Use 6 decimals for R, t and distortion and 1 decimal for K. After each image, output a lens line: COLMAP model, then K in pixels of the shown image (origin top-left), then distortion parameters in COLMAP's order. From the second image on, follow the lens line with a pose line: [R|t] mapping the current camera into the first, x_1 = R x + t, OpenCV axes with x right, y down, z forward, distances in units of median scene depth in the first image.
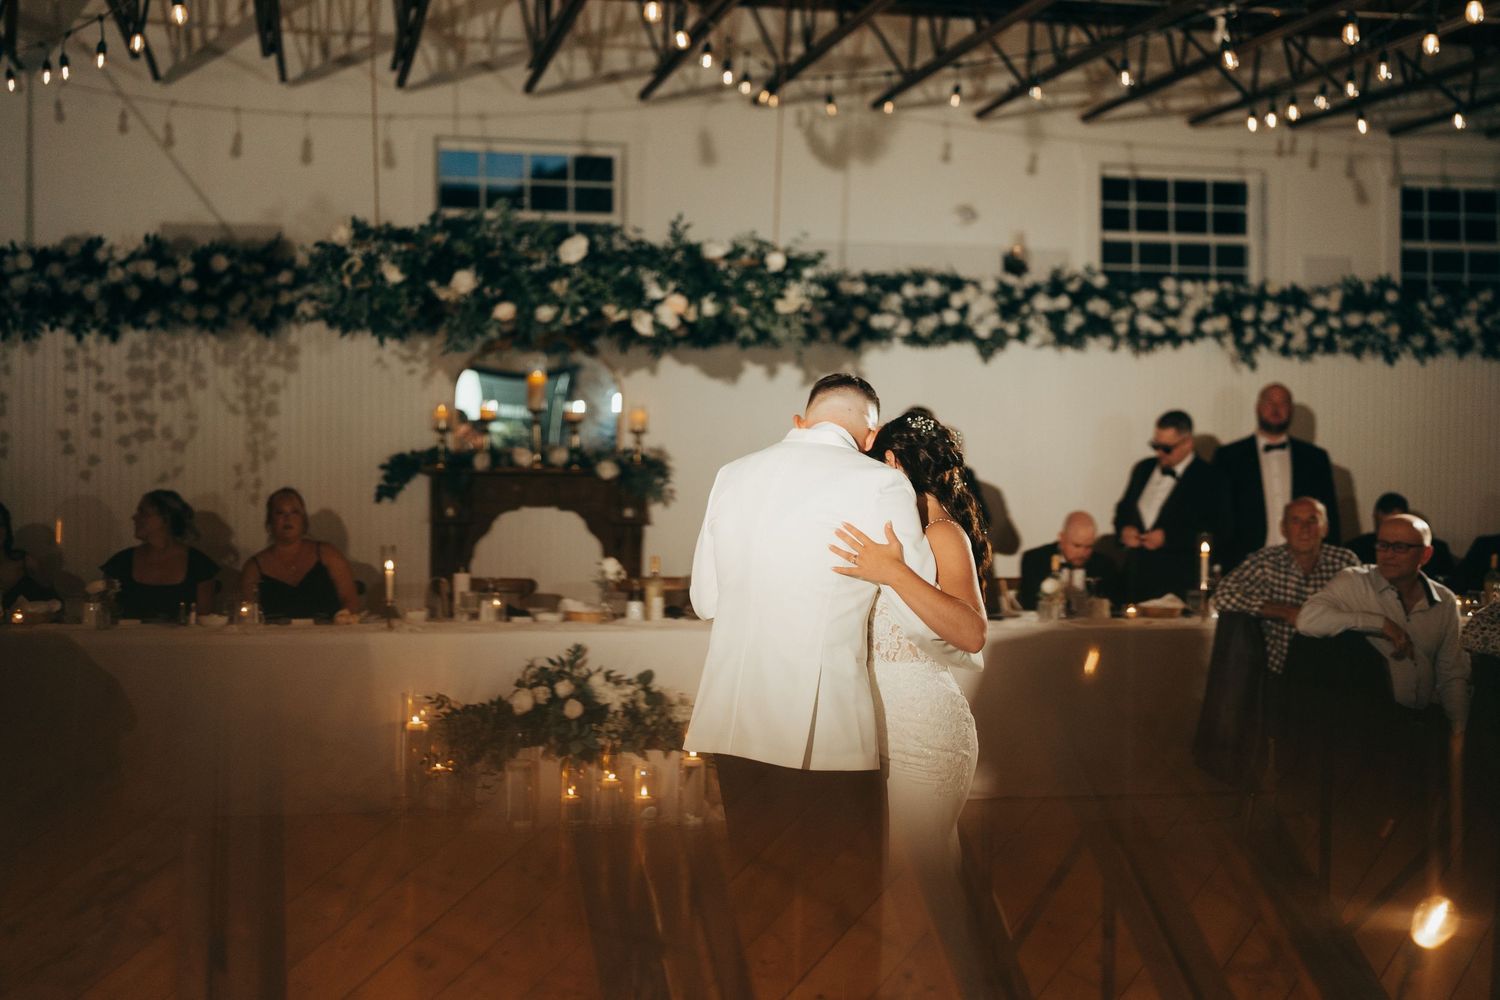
lens RADIAL K [[2085.1, 0, 753.7], [0, 2085.1, 519.6], [0, 0, 1]] dist [0.008672, 0.014815]
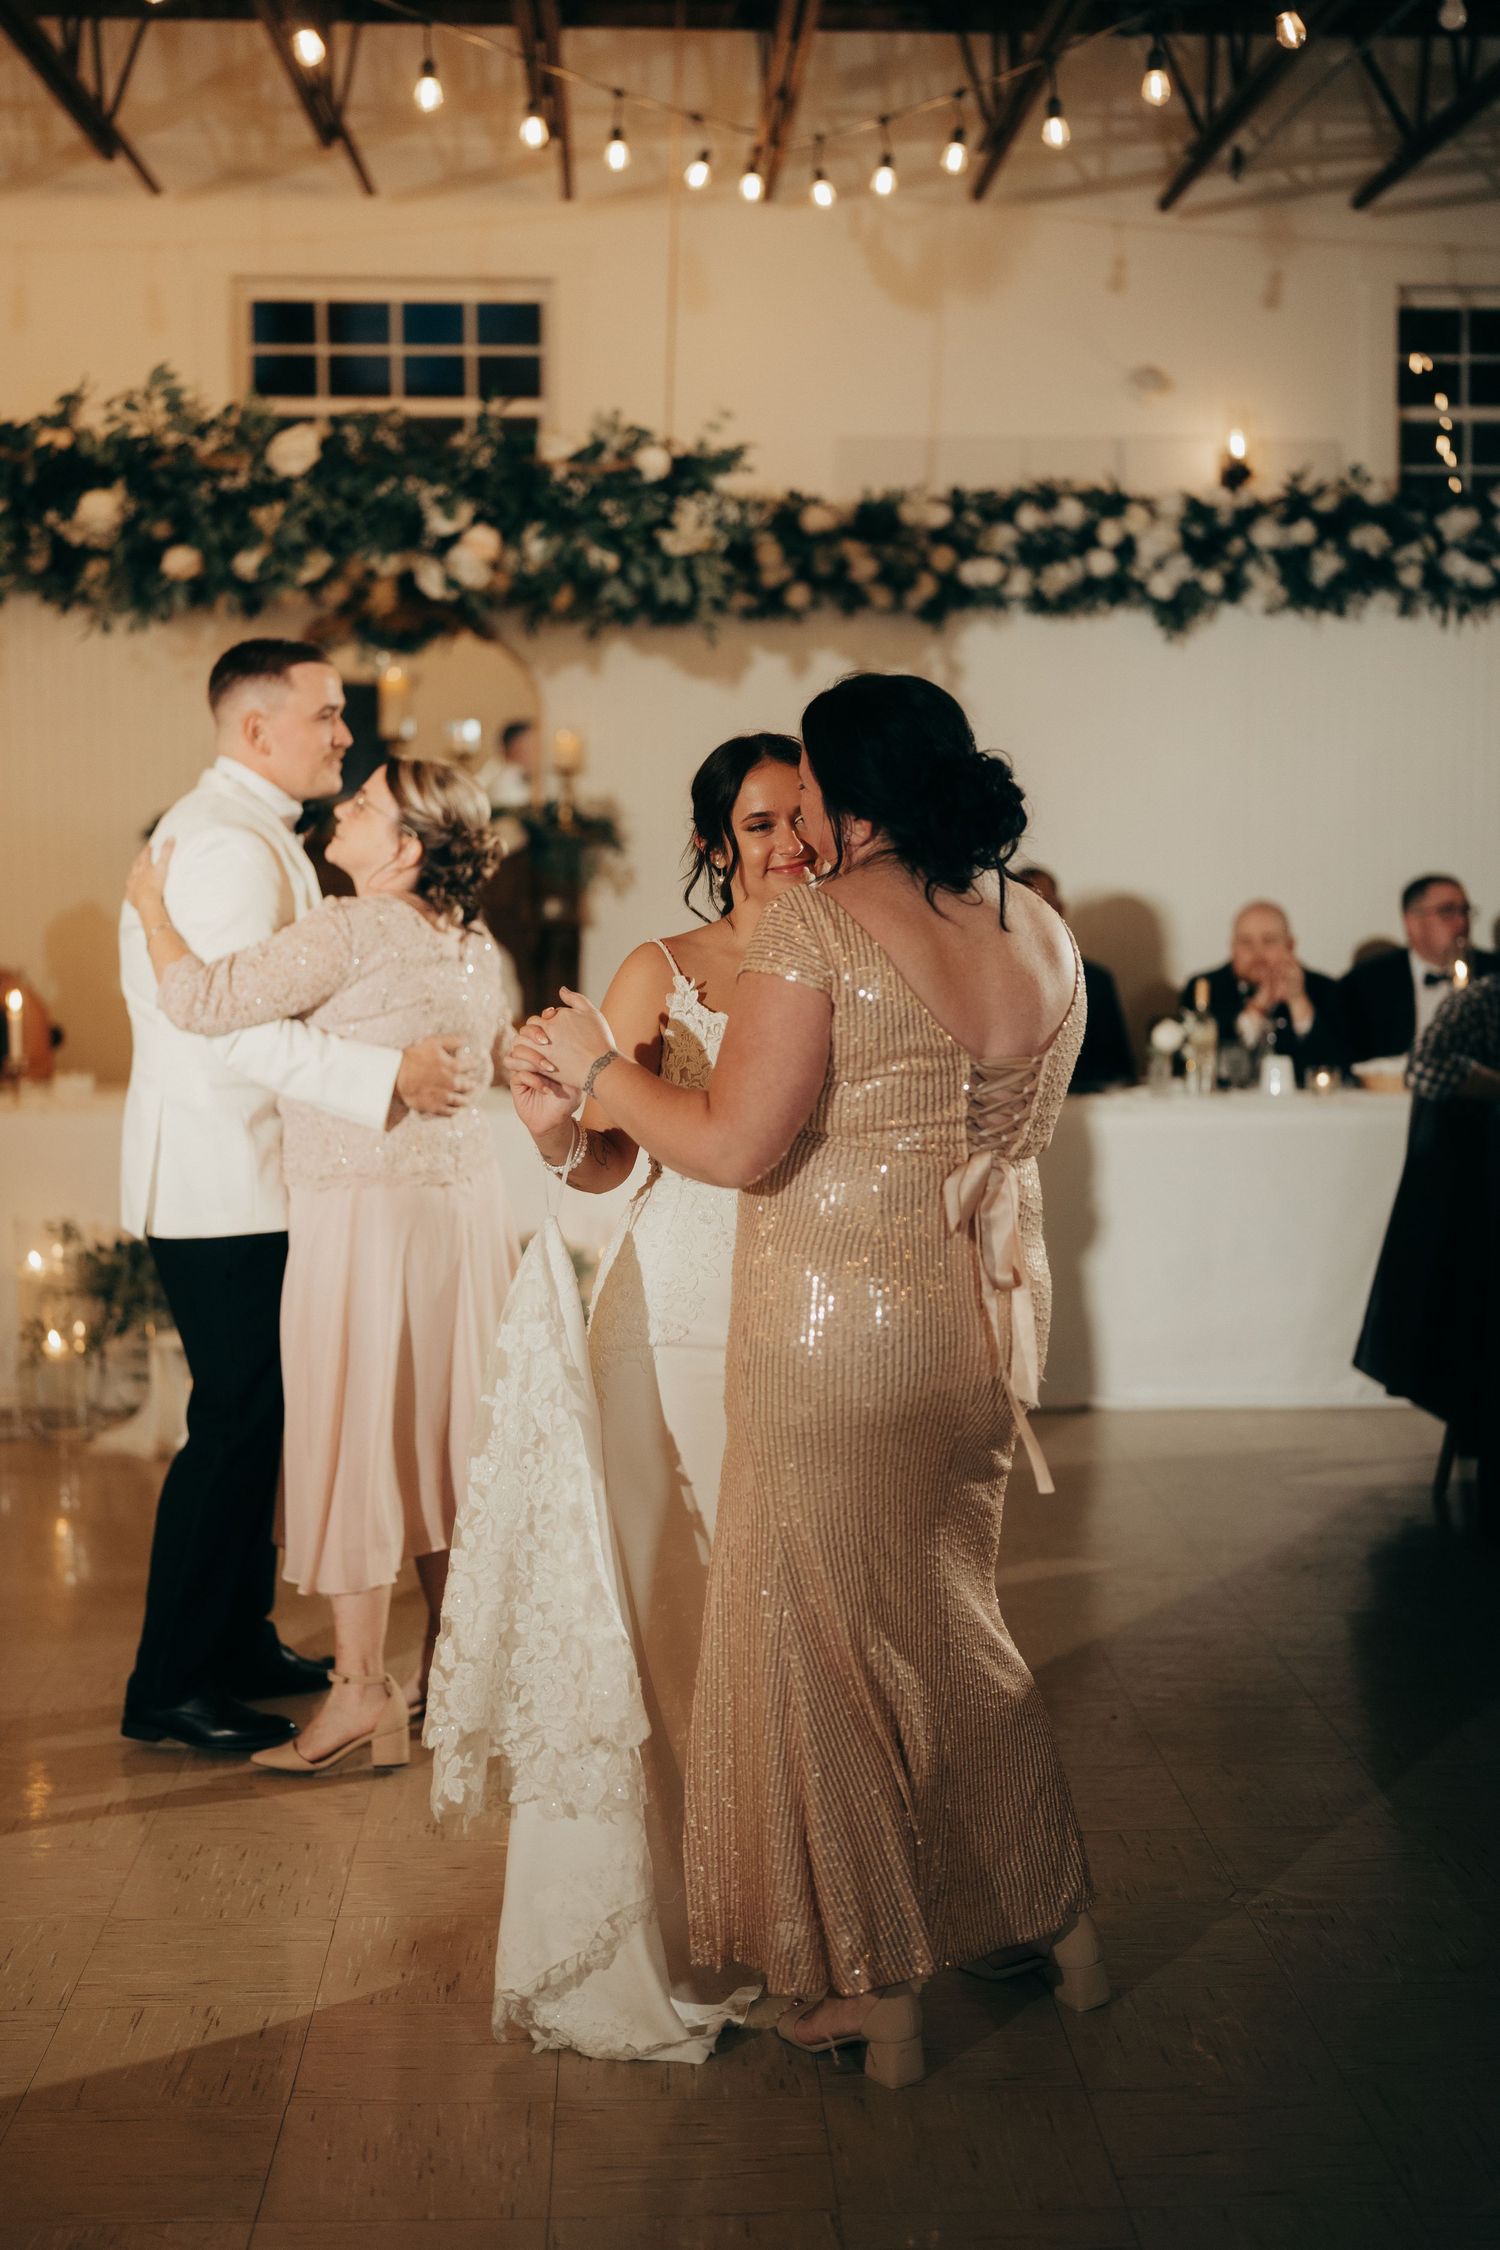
lens RADIAL K [[3113.9, 0, 747.7], [0, 3113.9, 1158.9], [0, 0, 1]] dist [-0.006398, 0.038979]
pose [[0.986814, 0.007524, -0.161684, 0.140318], [0.005544, 0.996761, 0.080225, -0.002515], [0.161764, -0.080063, 0.983576, 0.126805]]
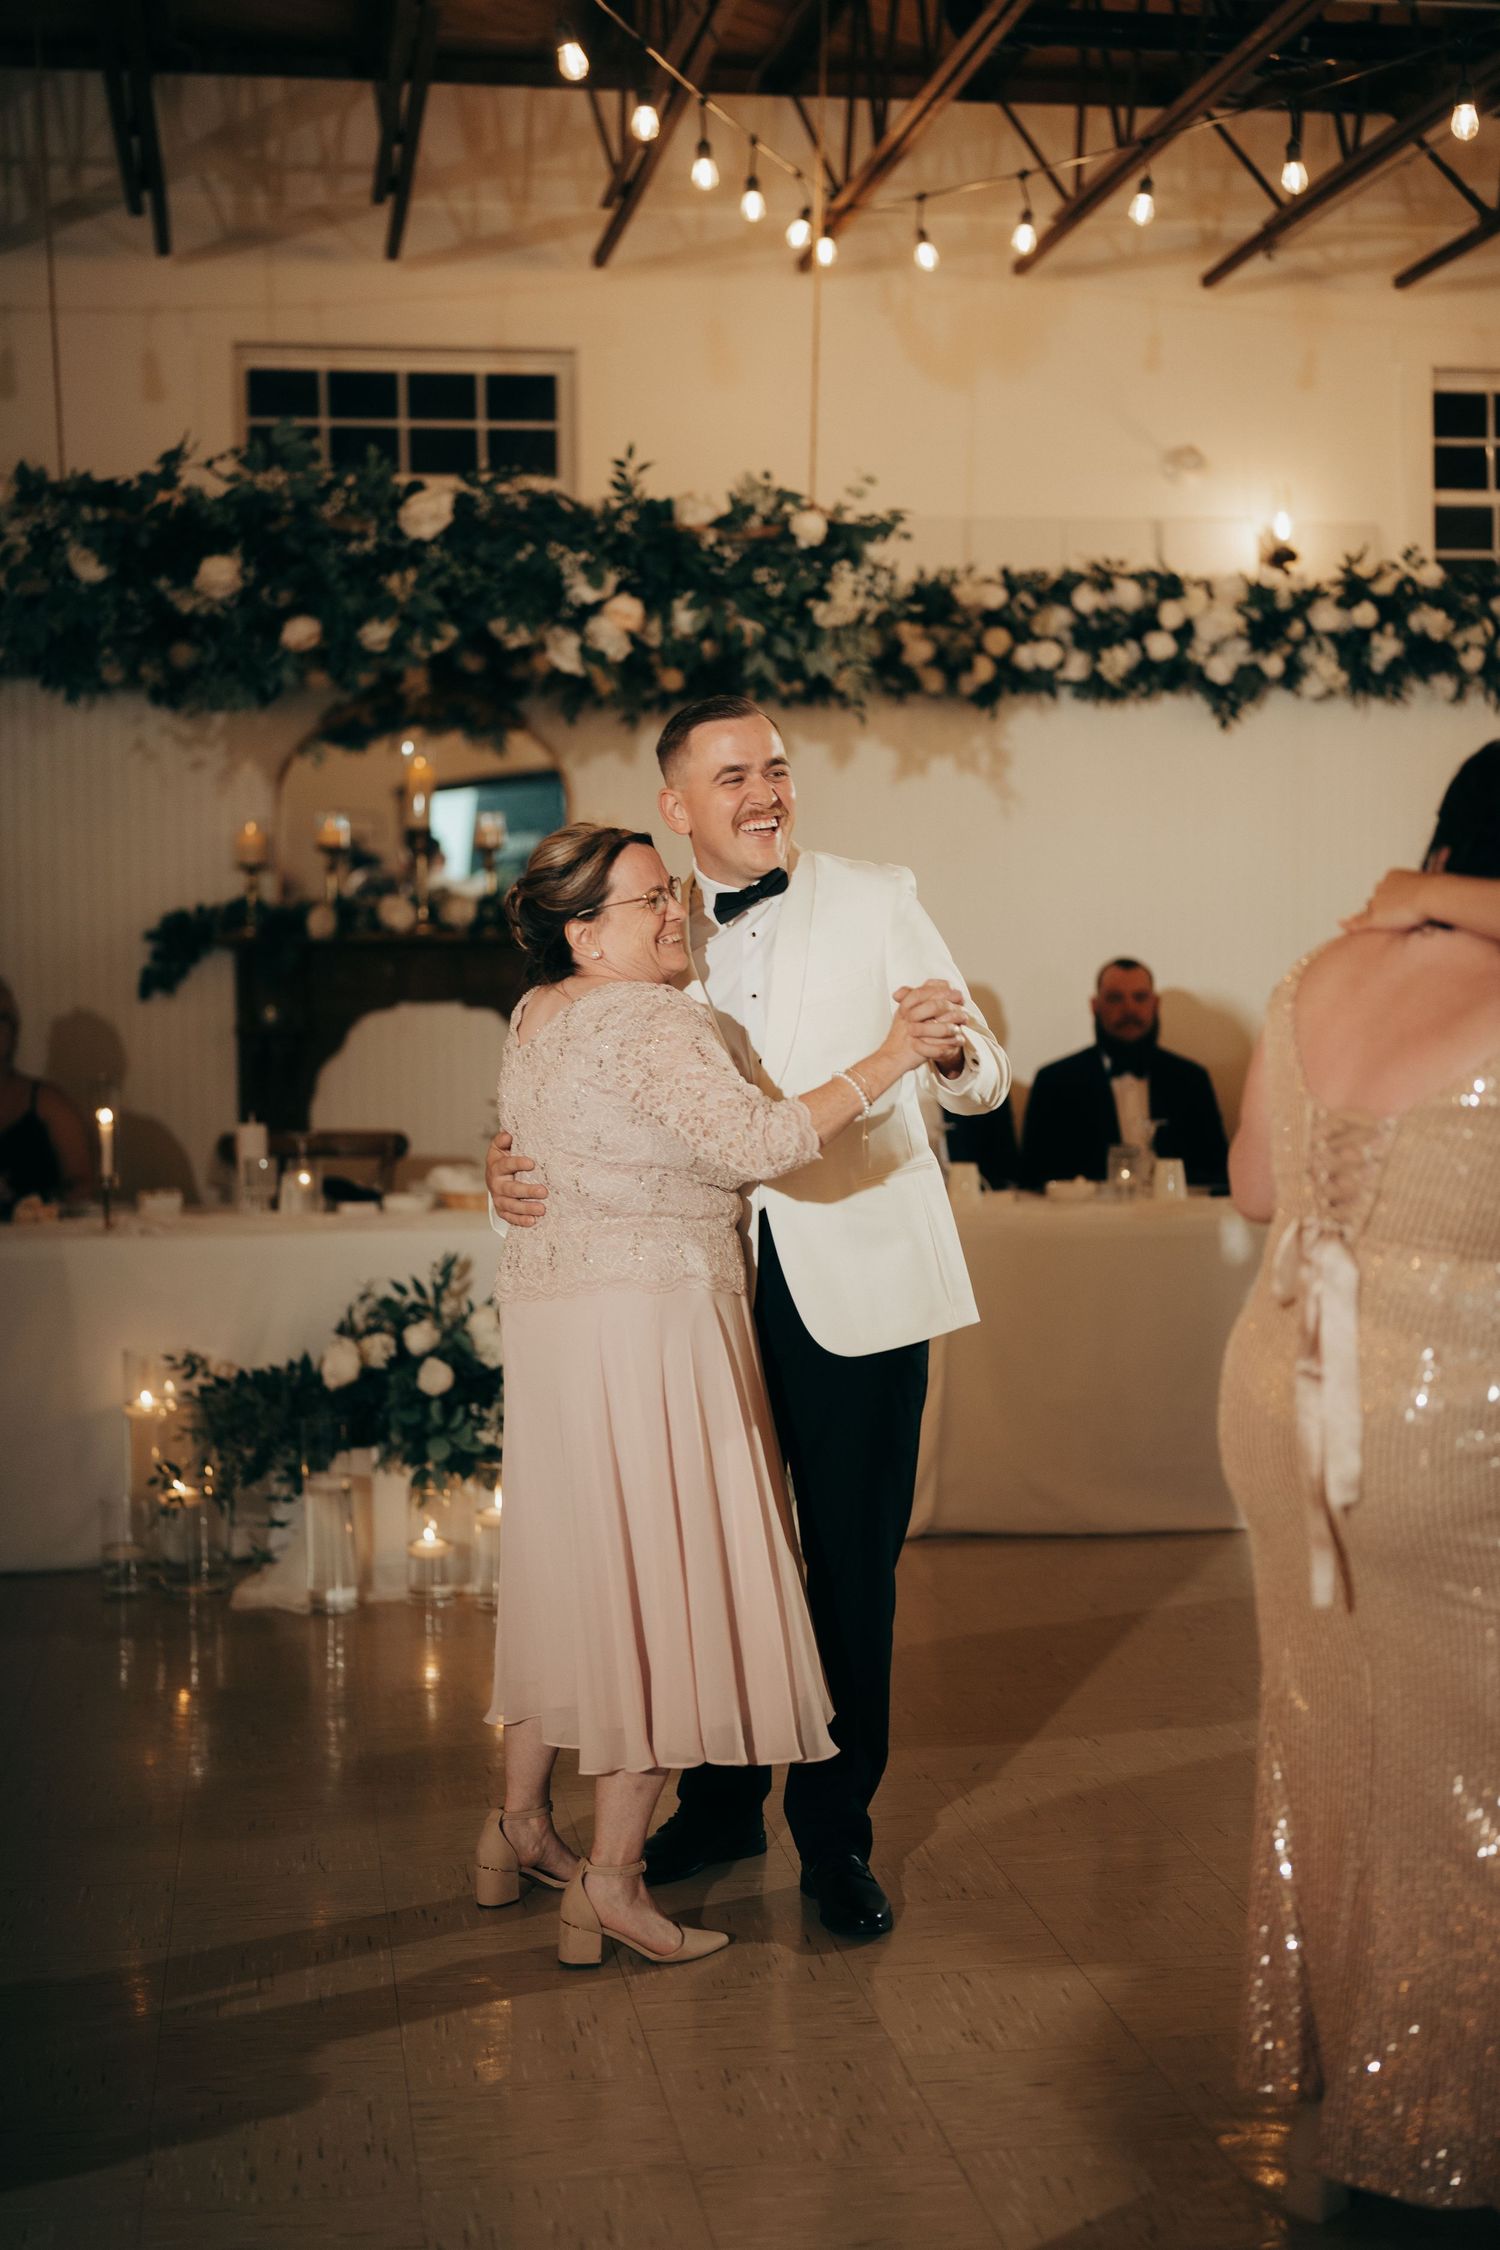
lens RADIAL K [[3113.9, 0, 747.7], [0, 3113.9, 1158.9], [0, 0, 1]] dist [-0.006398, 0.038979]
pose [[0.998287, -0.014592, -0.056651, 0.029975], [0.017094, 0.998888, 0.043932, 0.001114], [0.055947, -0.044825, 0.997427, 0.162589]]
